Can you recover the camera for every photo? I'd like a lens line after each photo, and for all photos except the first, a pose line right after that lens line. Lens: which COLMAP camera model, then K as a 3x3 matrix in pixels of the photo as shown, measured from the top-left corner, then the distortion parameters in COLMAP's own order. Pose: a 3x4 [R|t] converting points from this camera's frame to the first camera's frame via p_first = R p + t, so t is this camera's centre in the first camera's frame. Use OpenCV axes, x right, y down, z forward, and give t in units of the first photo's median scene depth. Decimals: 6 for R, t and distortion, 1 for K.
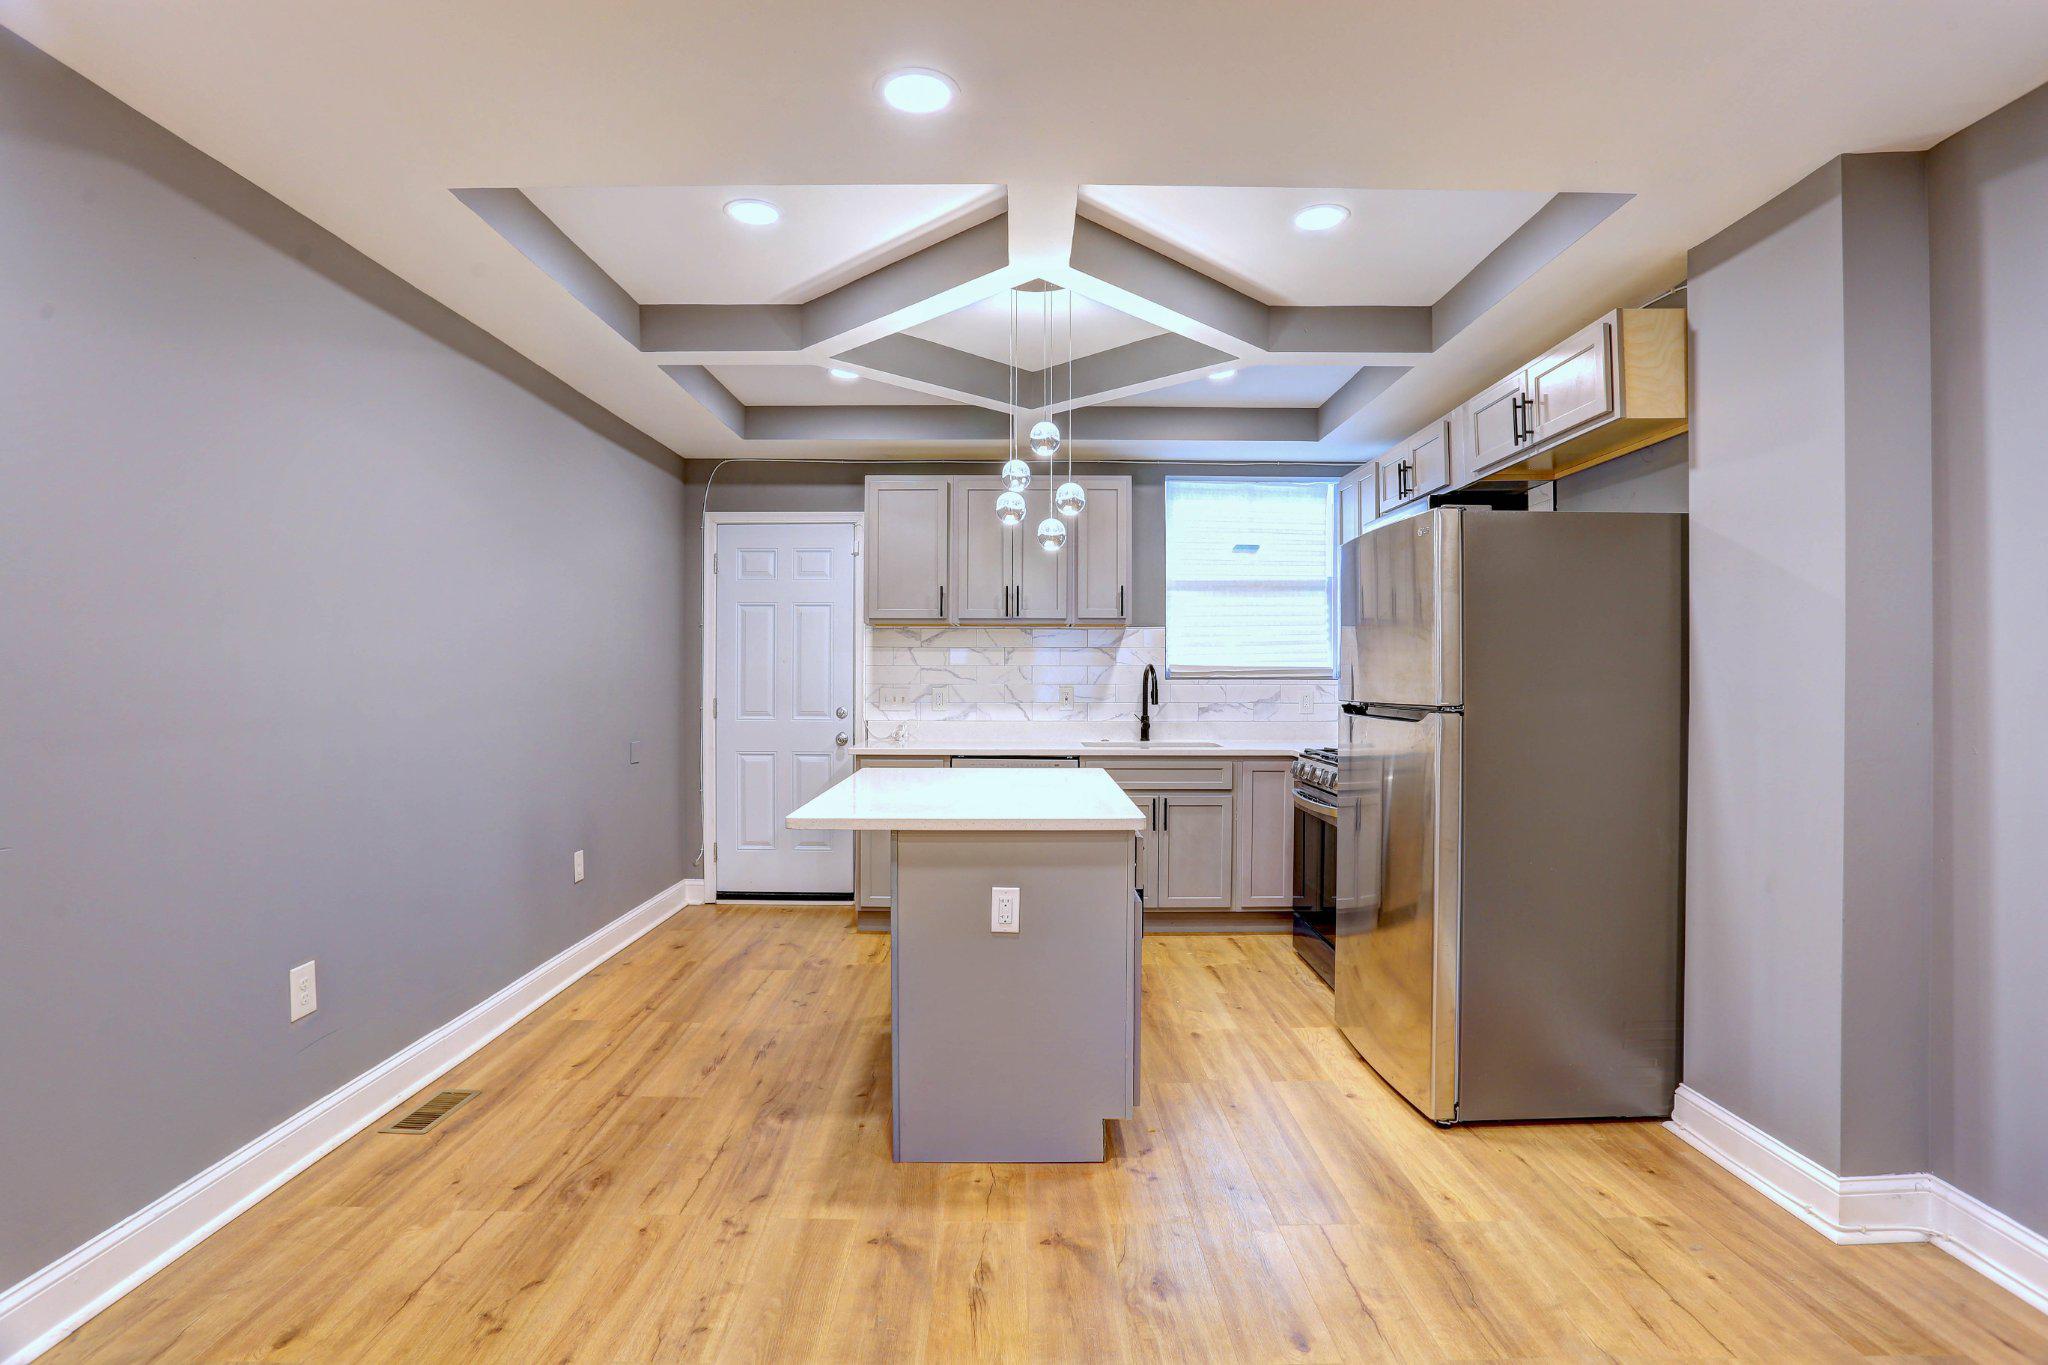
lens RADIAL K [[1014.8, 0, 1024.0], [0, 1014.8, 682.5], [0, 0, 1]] dist [-0.079120, 0.031669]
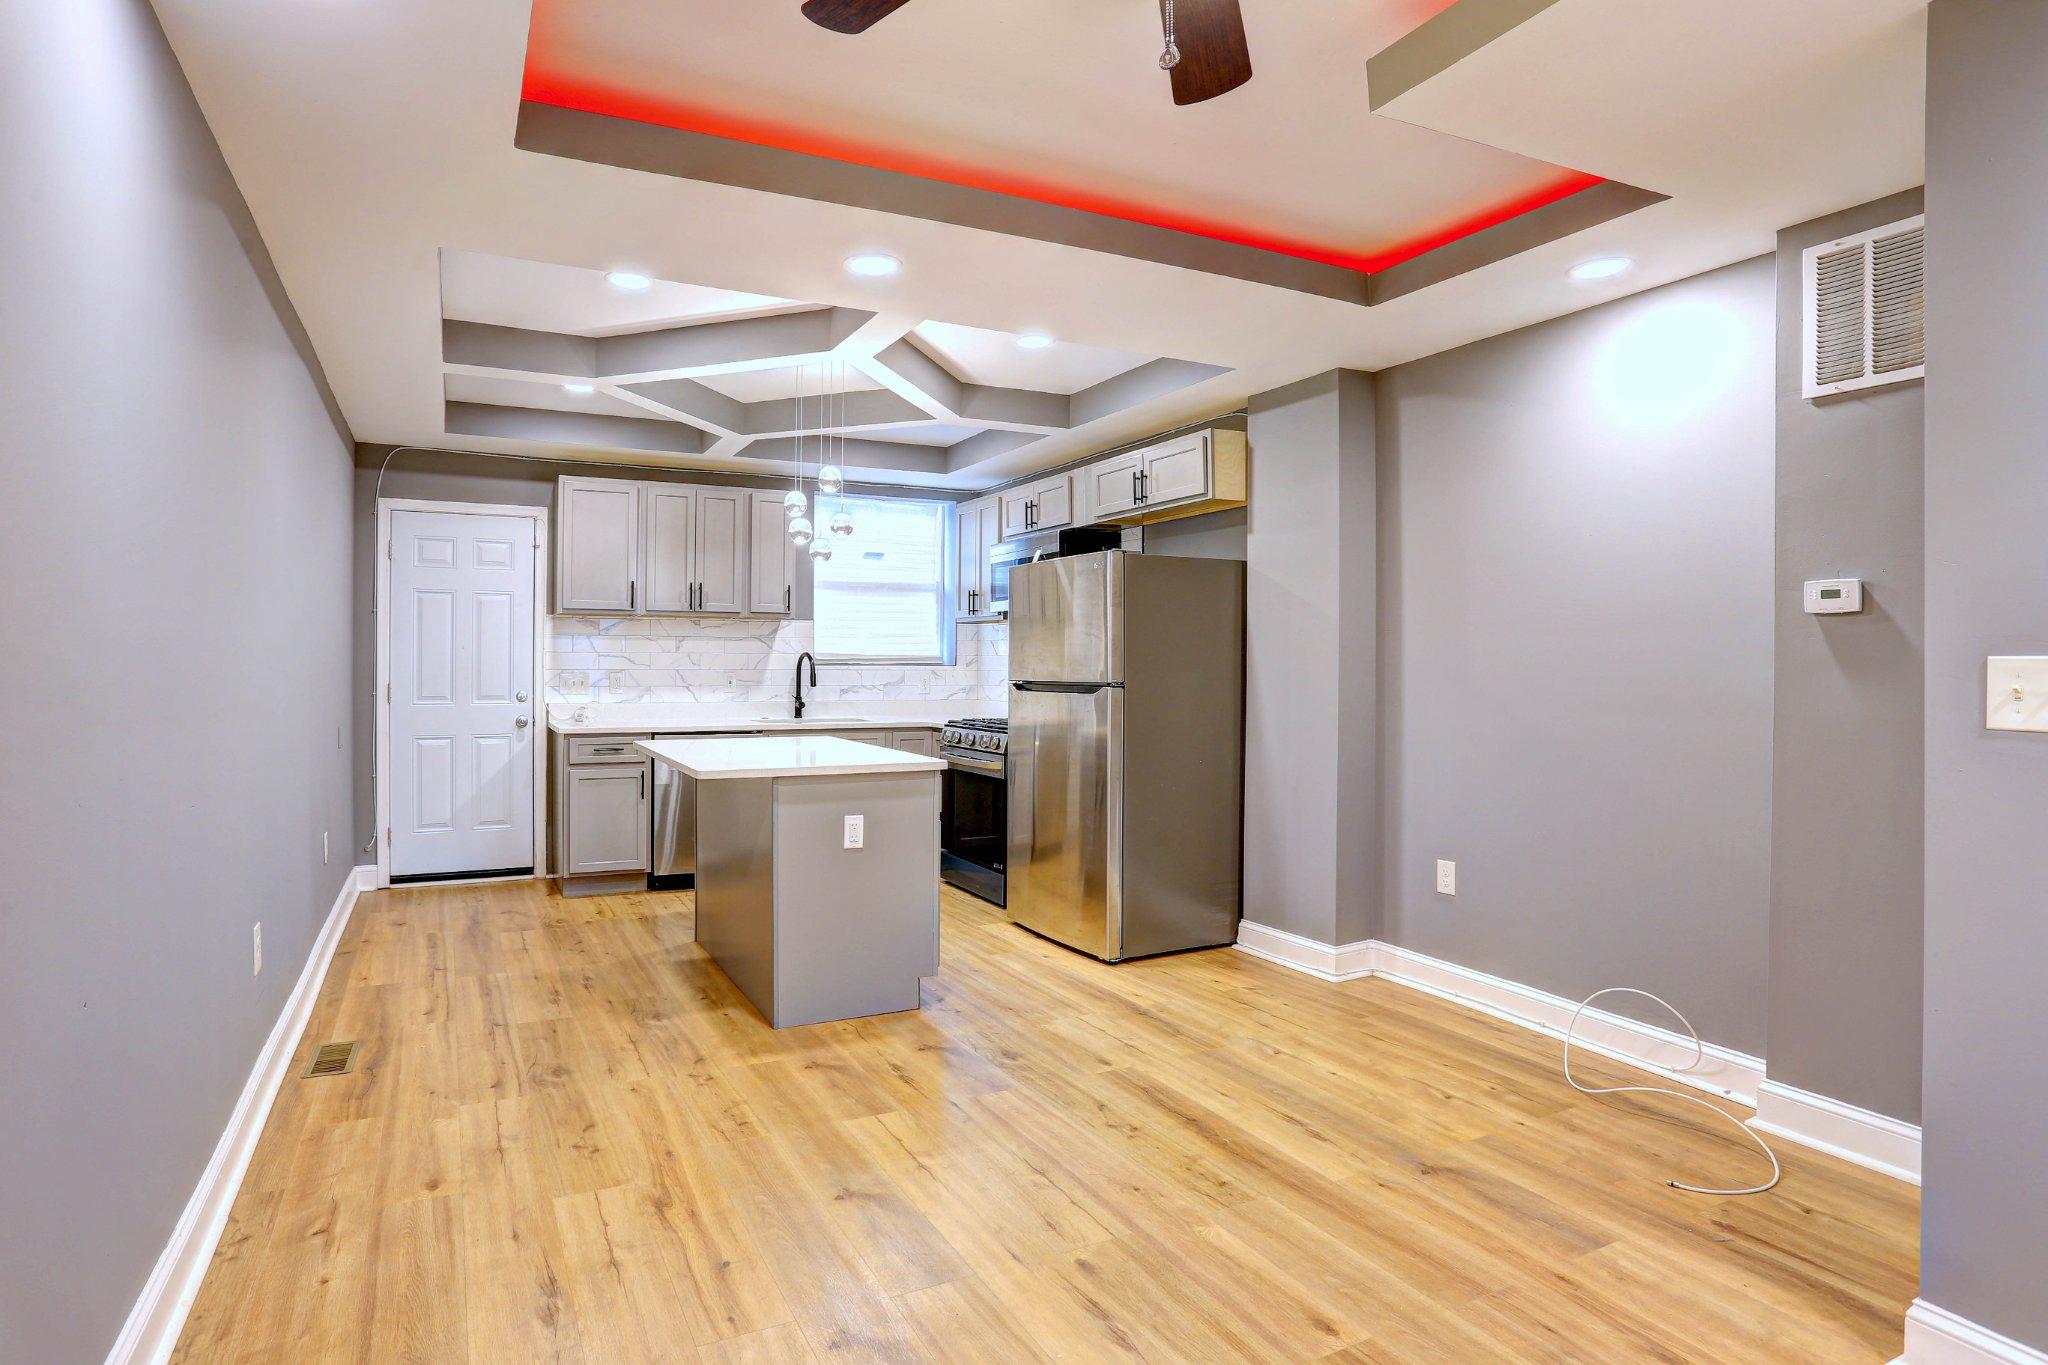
lens RADIAL K [[1056.9, 0, 934.5], [0, 1056.9, 673.3], [0, 0, 1]] dist [-0.101895, 0.052598]
pose [[0.906748, -0.001829, 0.421670, -0.324994], [0.000707, 0.999996, 0.002818, 0.003587], [-0.421673, -0.002257, 0.906745, -0.213581]]
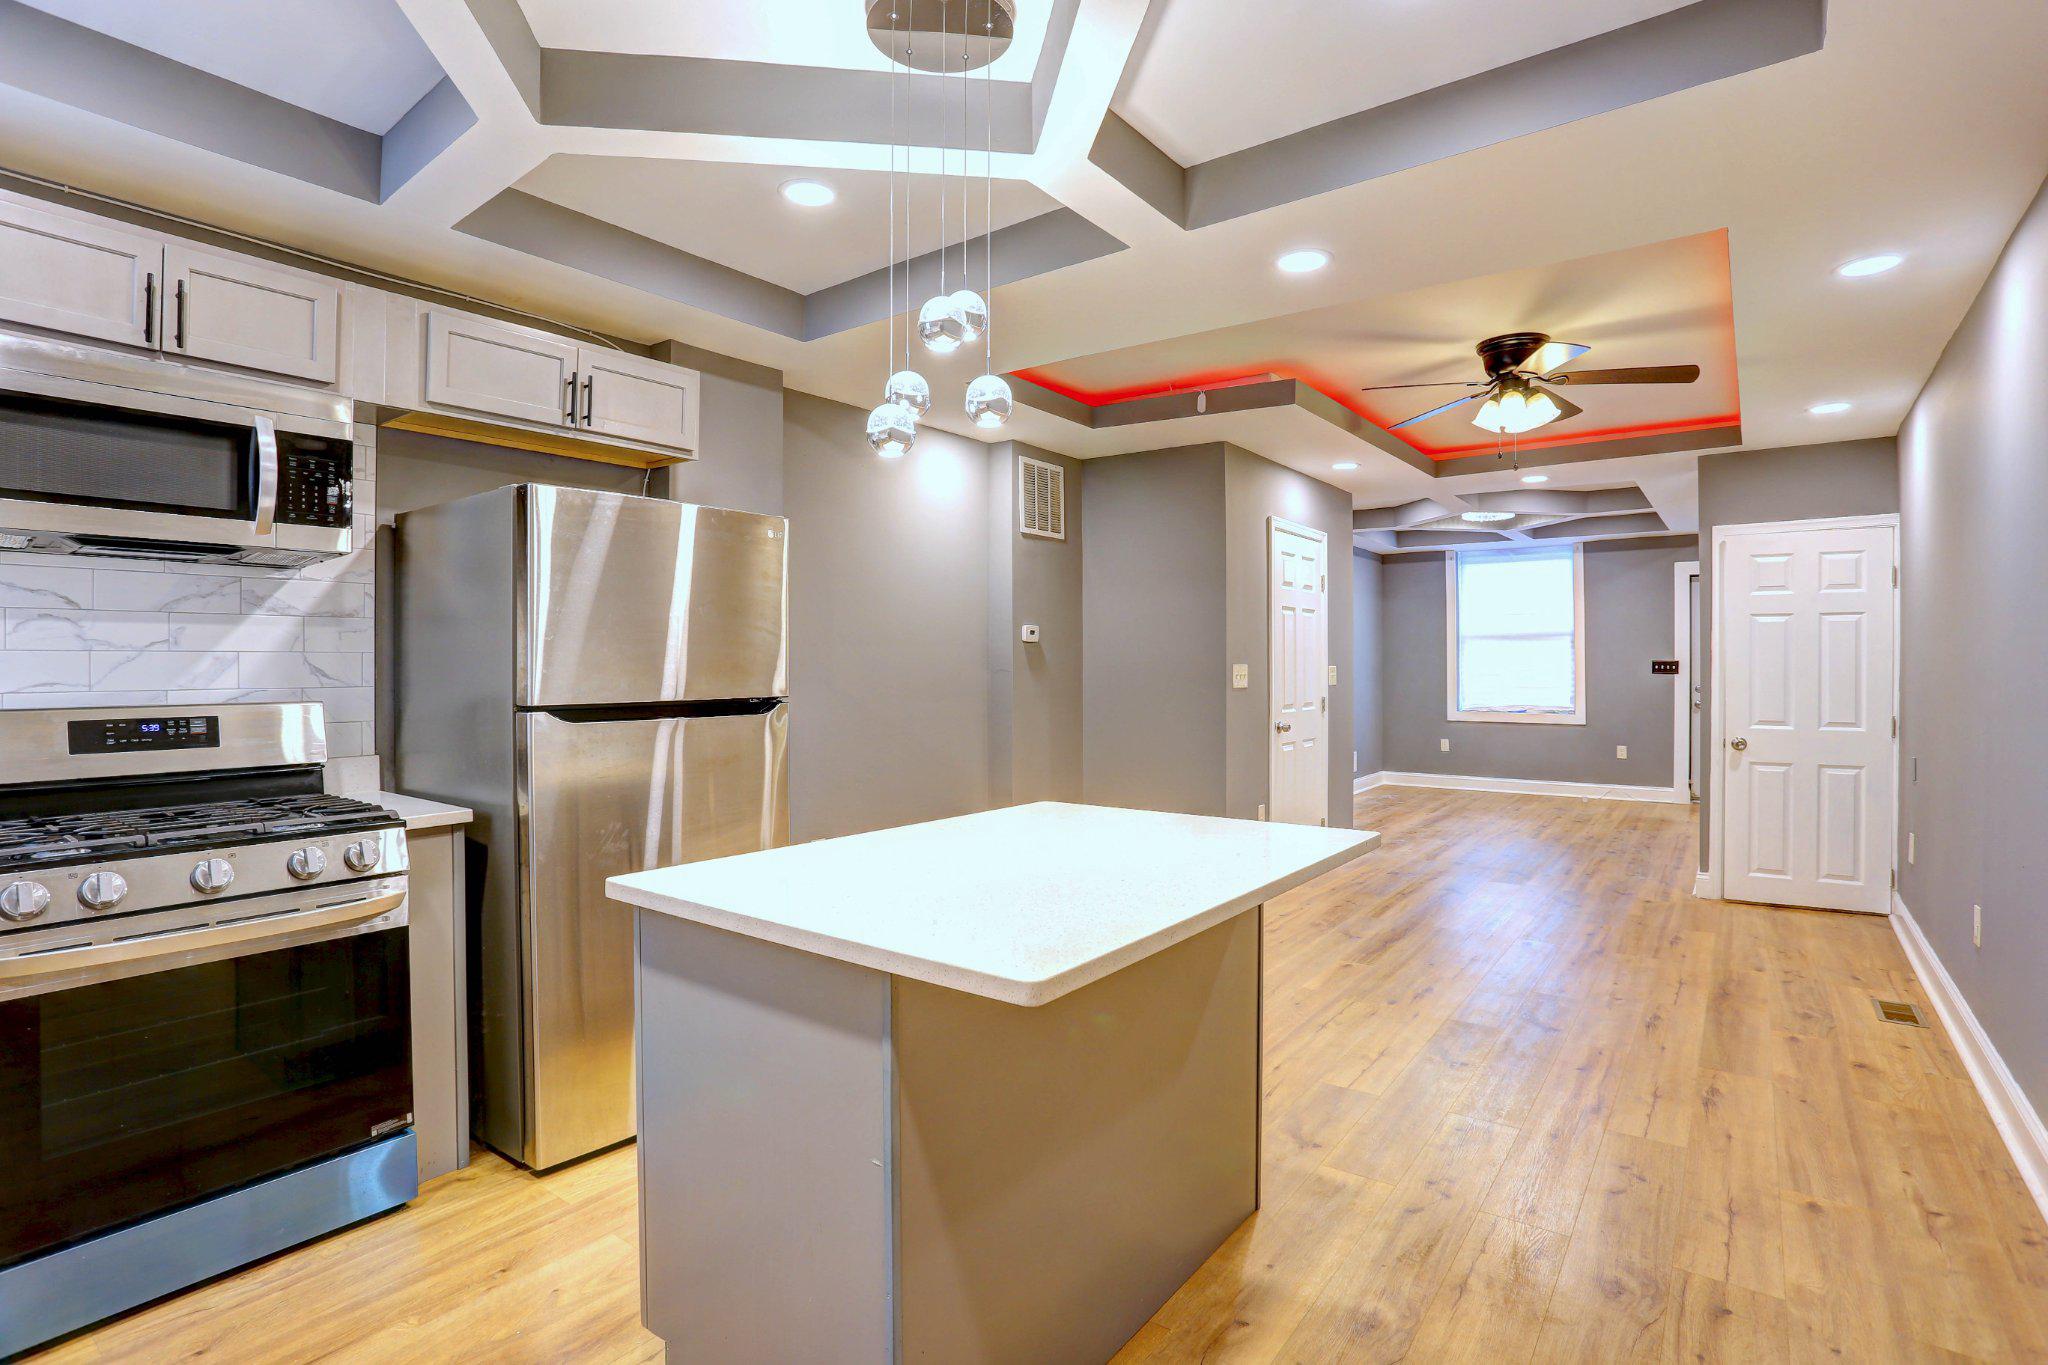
lens RADIAL K [[1005.4, 0, 1020.3], [0, 1005.4, 665.6], [0, 0, 1]] dist [-0.073350, 0.026859]
pose [[-0.799806, 0.001195, 0.600257, -0.307387], [0.006777, 0.999952, 0.007039, -0.010433], [-0.600220, 0.009698, -0.799776, 1.147619]]
